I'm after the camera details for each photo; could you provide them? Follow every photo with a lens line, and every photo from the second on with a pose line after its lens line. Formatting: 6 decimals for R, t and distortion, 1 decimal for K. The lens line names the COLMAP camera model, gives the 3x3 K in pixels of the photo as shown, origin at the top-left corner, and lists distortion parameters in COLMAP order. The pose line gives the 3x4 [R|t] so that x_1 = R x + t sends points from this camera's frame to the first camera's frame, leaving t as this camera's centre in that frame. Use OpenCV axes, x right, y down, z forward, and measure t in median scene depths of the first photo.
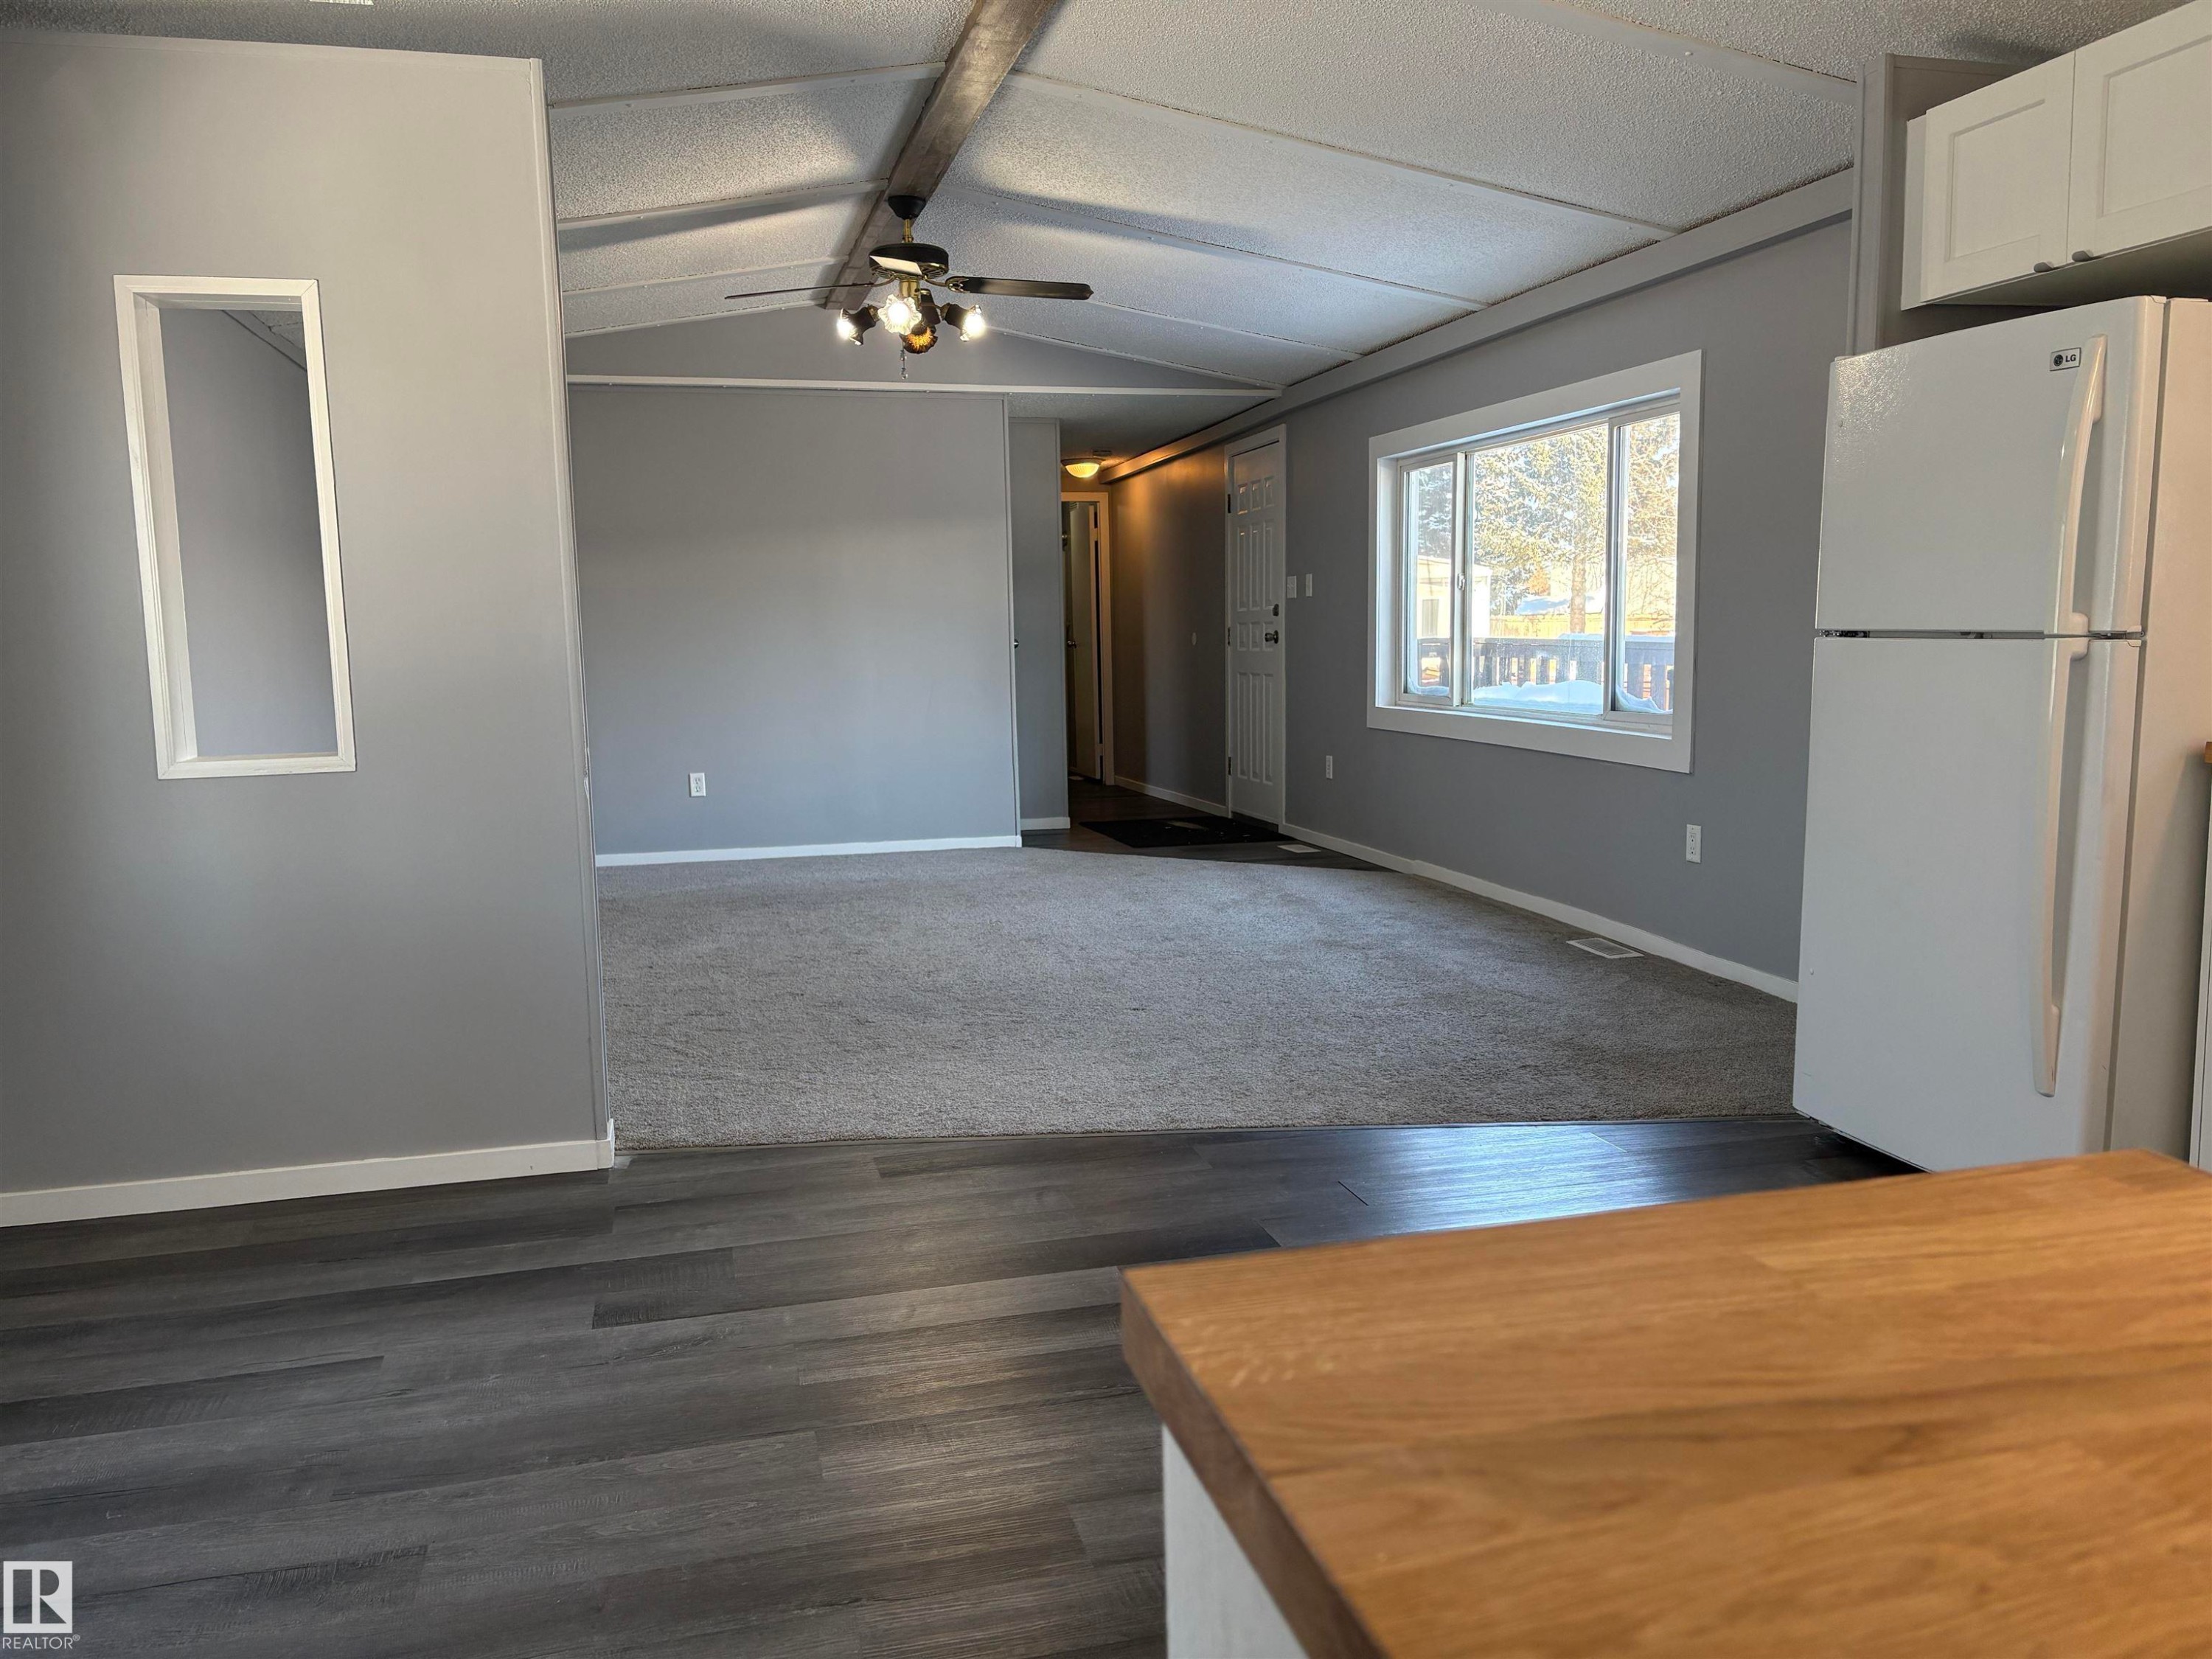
lens RADIAL K [[1663.9, 0, 1099.5], [0, 1663.9, 838.2], [0, 0, 1]] dist [0.086266, -0.096512]
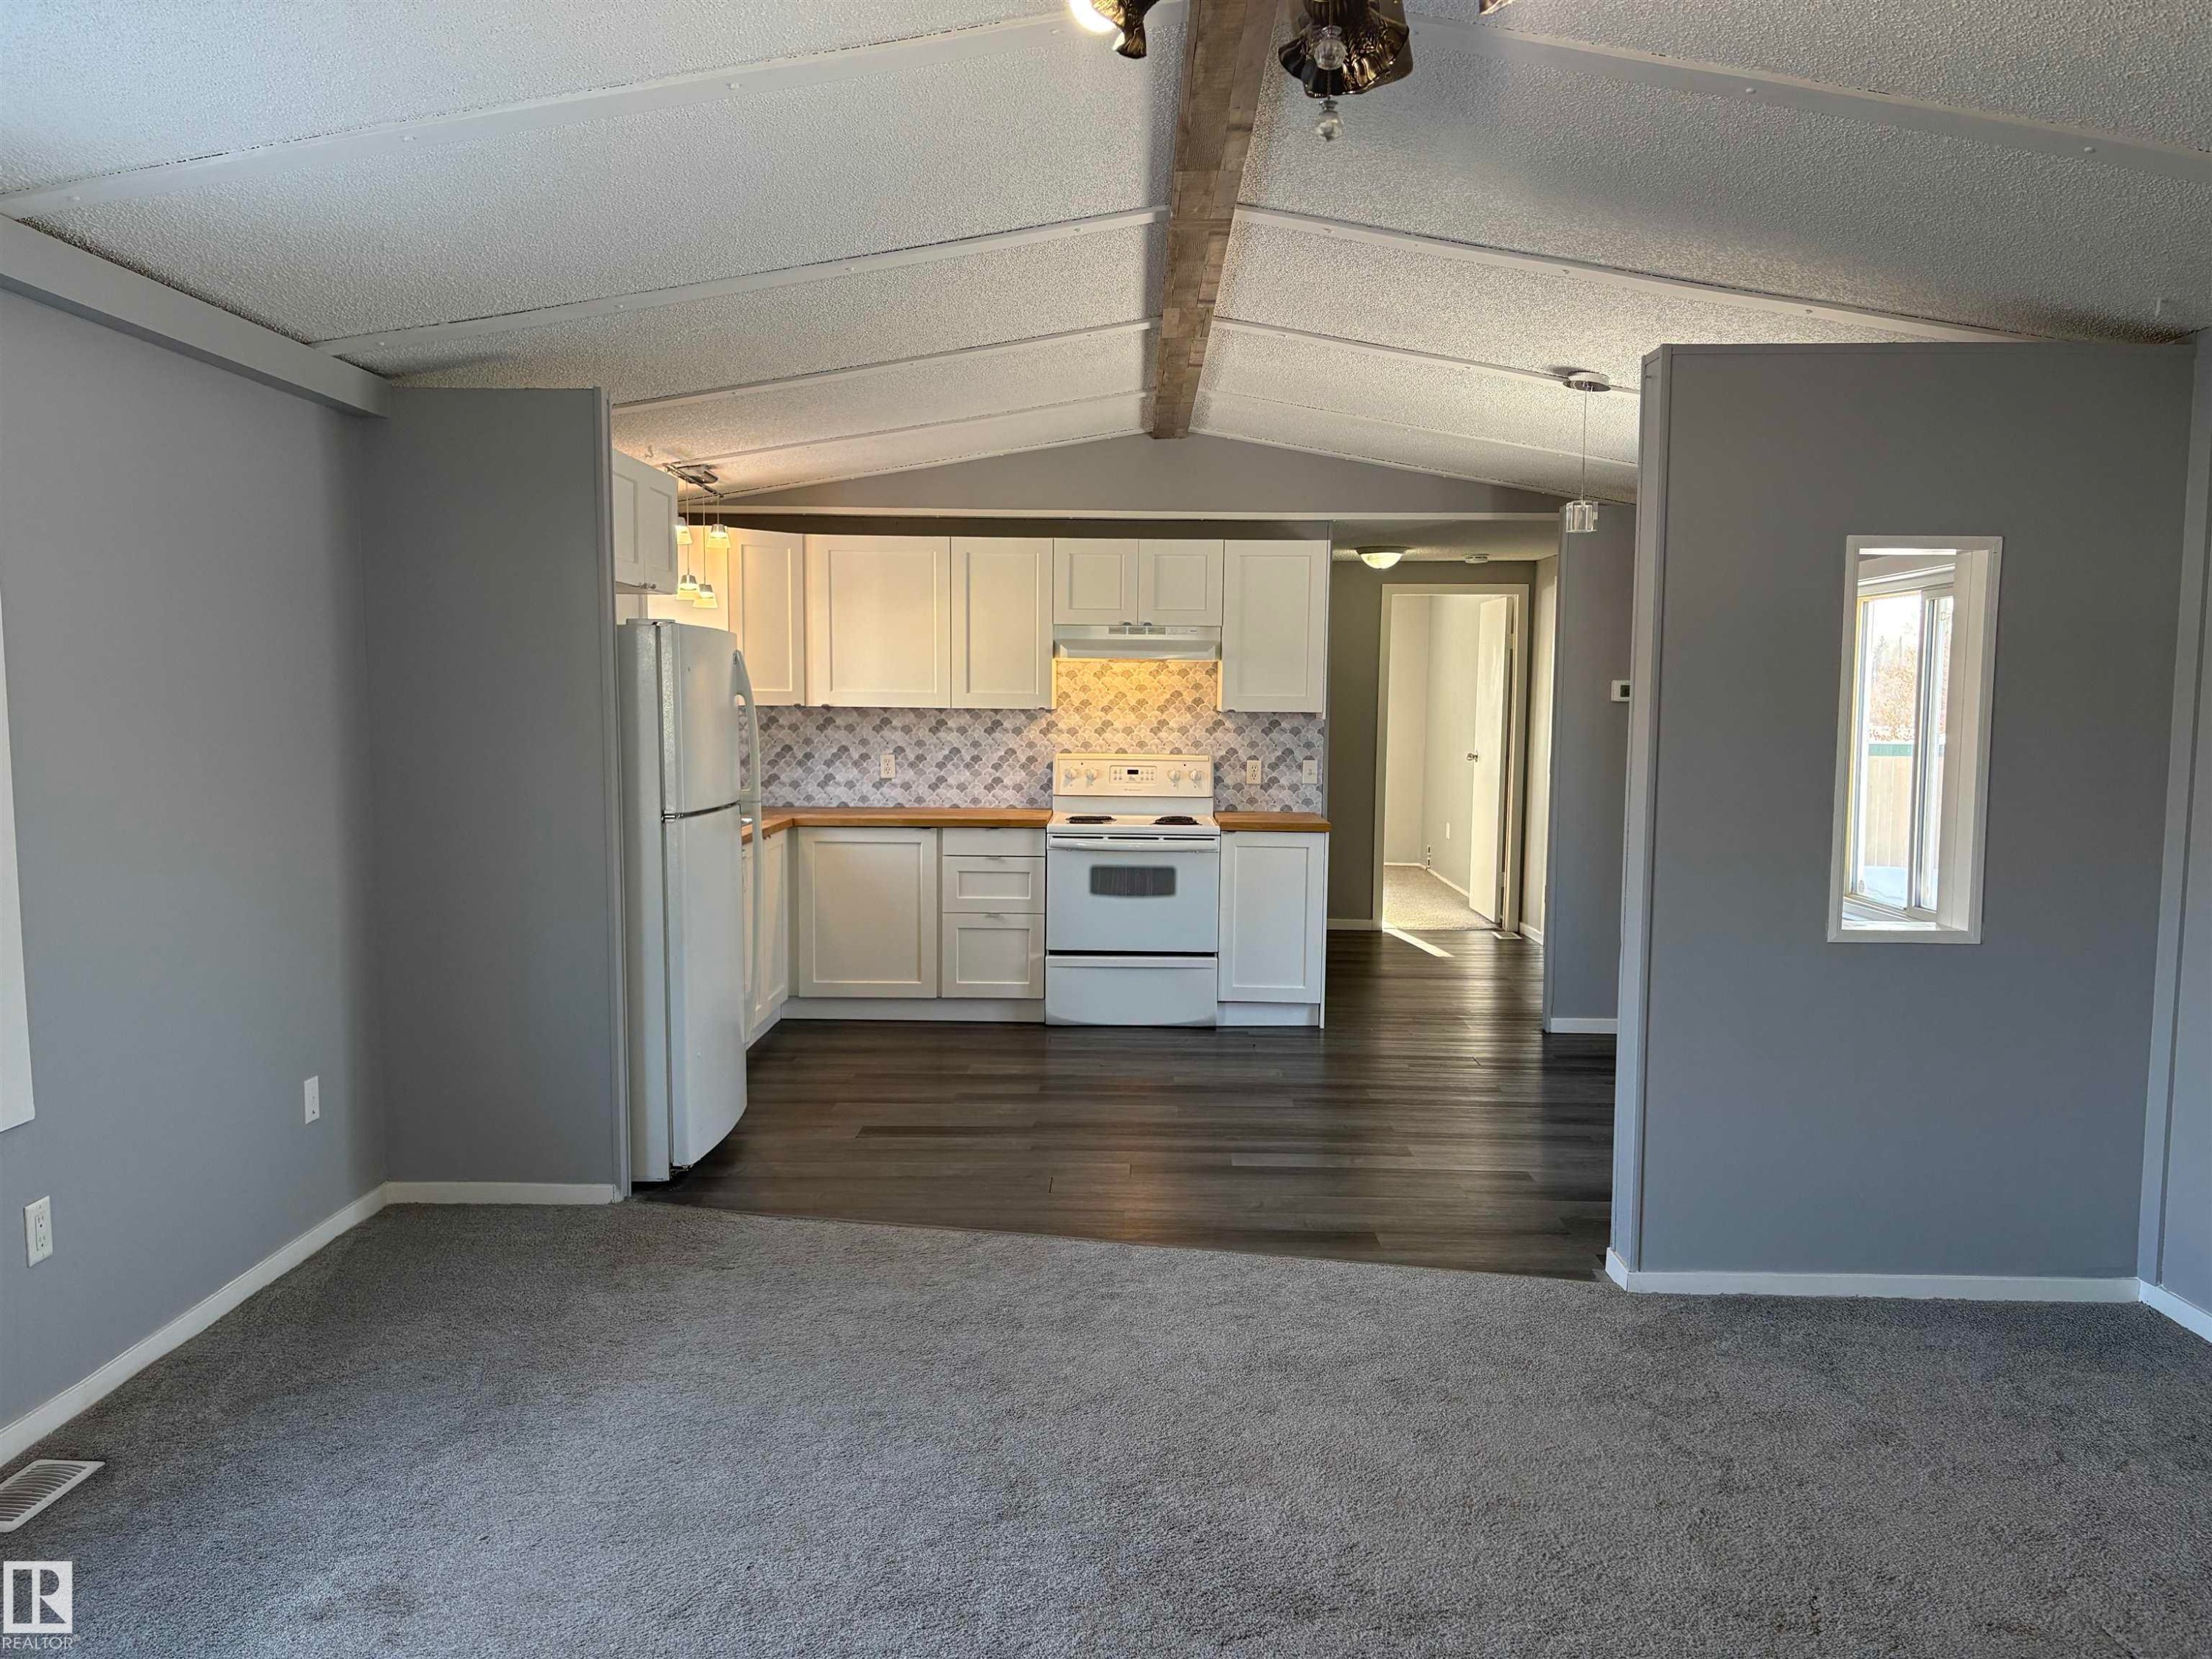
lens RADIAL K [[1663.9, 0, 1111.2], [0, 1663.9, 847.3], [0, 0, 1]] dist [0.086266, -0.096512]
pose [[-0.964562, -0.008560, 0.263716, -0.175744], [0.049562, 0.975805, 0.212949, -0.240342], [-0.259158, 0.218473, -0.940801, 1.436215]]
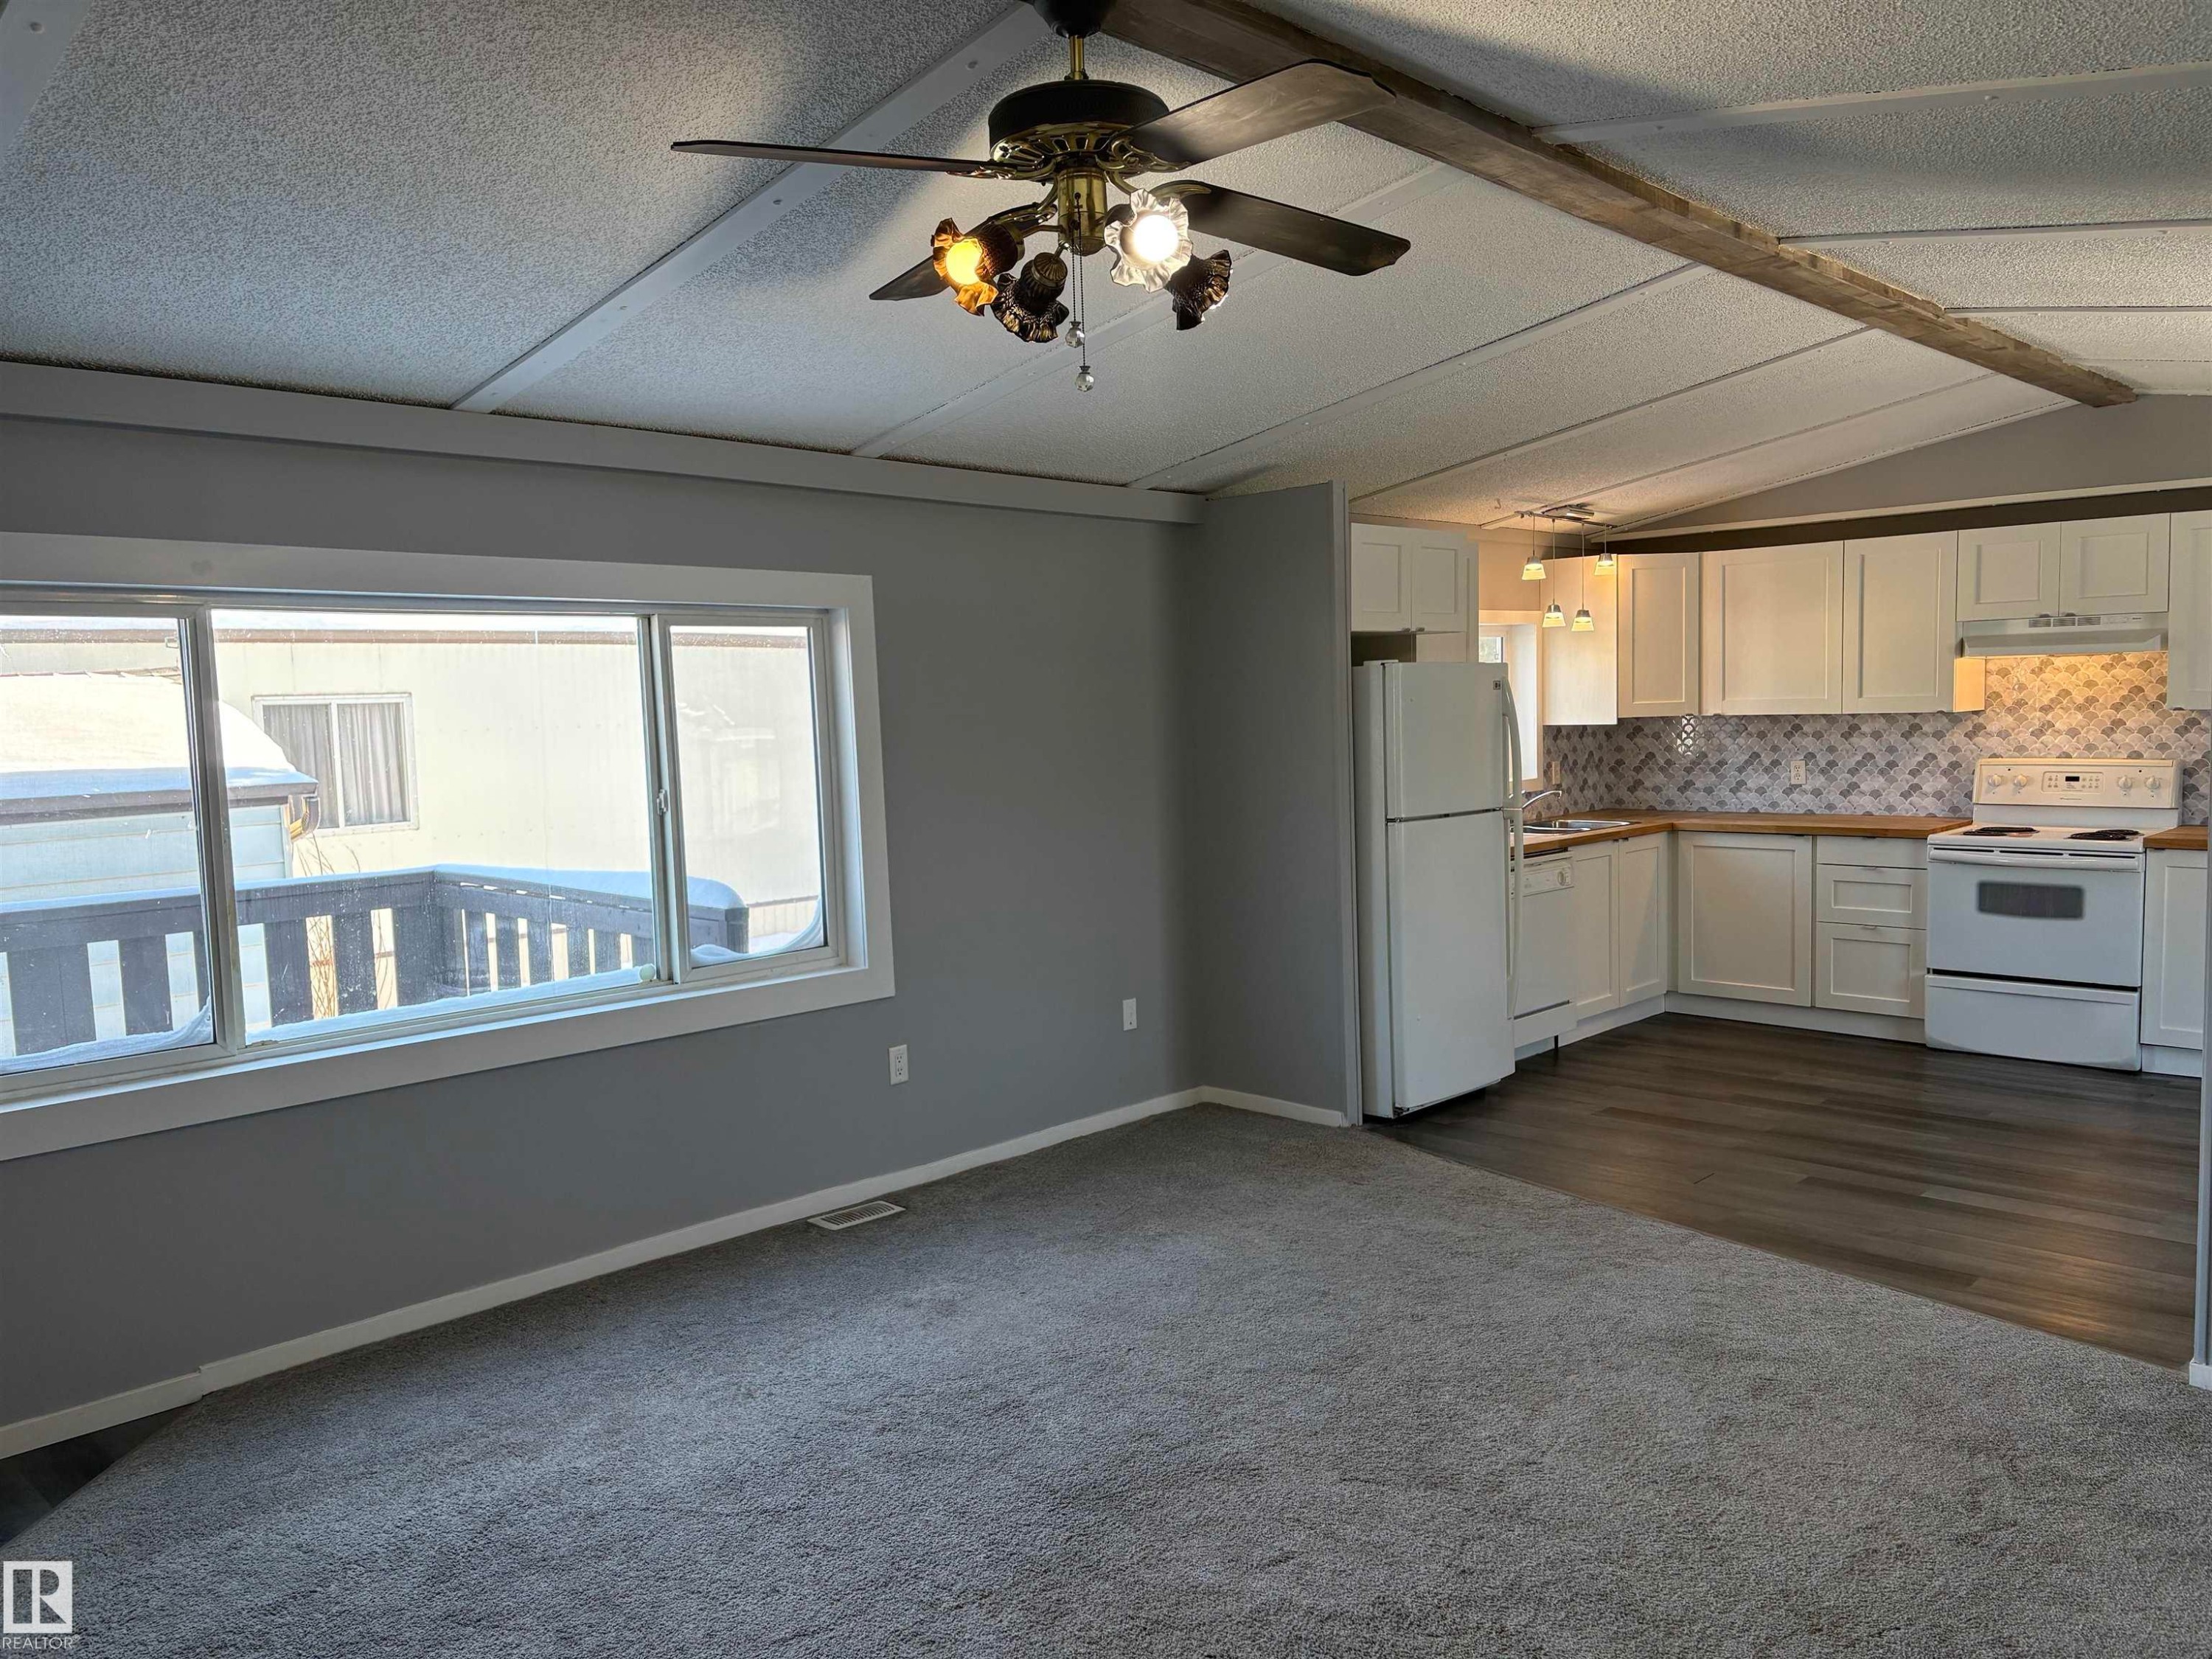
lens RADIAL K [[1663.9, 0, 1104.4], [0, 1663.9, 836.9], [0, 0, 1]] dist [0.086266, -0.096512]
pose [[-0.521072, -0.031708, 0.852924, -0.542883], [0.152202, 0.979840, 0.129411, -0.236116], [-0.839832, 0.197249, -0.505741, 1.363528]]
